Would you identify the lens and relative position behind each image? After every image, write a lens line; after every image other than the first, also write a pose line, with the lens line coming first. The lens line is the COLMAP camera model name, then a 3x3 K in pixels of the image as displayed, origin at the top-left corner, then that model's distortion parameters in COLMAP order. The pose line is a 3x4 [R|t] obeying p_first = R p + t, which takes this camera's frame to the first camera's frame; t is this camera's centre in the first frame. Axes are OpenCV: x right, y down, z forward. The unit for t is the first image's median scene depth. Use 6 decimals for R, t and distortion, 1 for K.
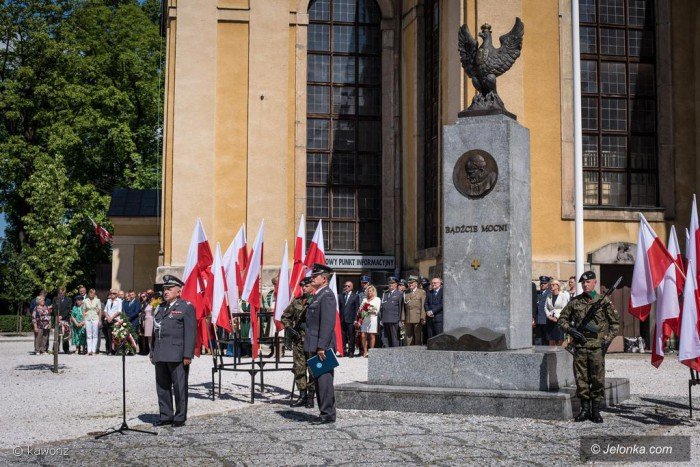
lens RADIAL K [[1018.7, 0, 352.6], [0, 1018.7, 232.6], [0, 0, 1]] dist [-0.091694, 0.006762]
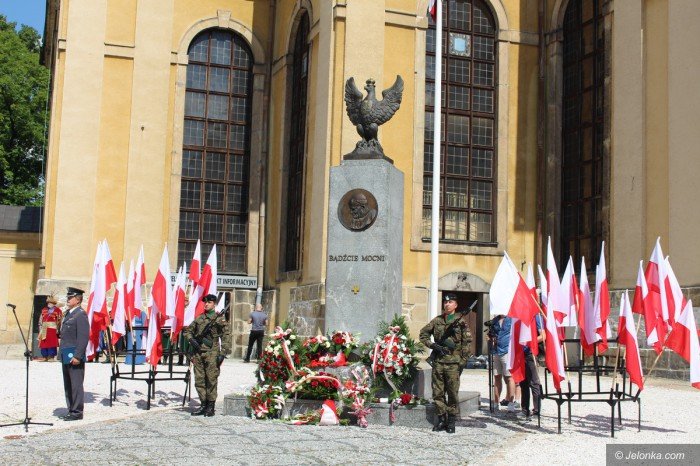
lens RADIAL K [[915.7, 0, 347.3], [0, 915.7, 234.7], [0, 0, 1]] dist [-0.076823, 0.151898]
pose [[0.986133, 0.040889, 0.160844, -0.029762], [-0.037383, 0.998994, -0.024767, -0.002312], [-0.161695, 0.018411, 0.986669, -0.004780]]
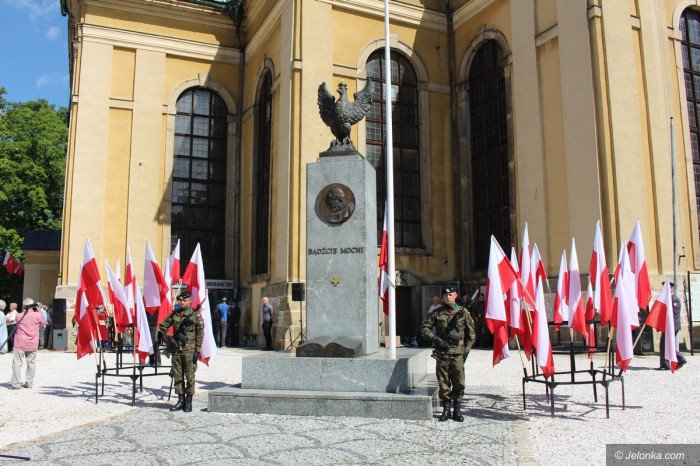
lens RADIAL K [[611.0, 0, 345.1], [0, 611.0, 235.0], [0, 0, 1]] dist [-0.147314, 0.126469]
pose [[0.968708, 0.023453, 0.247091, -0.022569], [-0.009298, 0.998256, -0.058299, 0.010322], [-0.248027, 0.054178, 0.967237, 0.173754]]
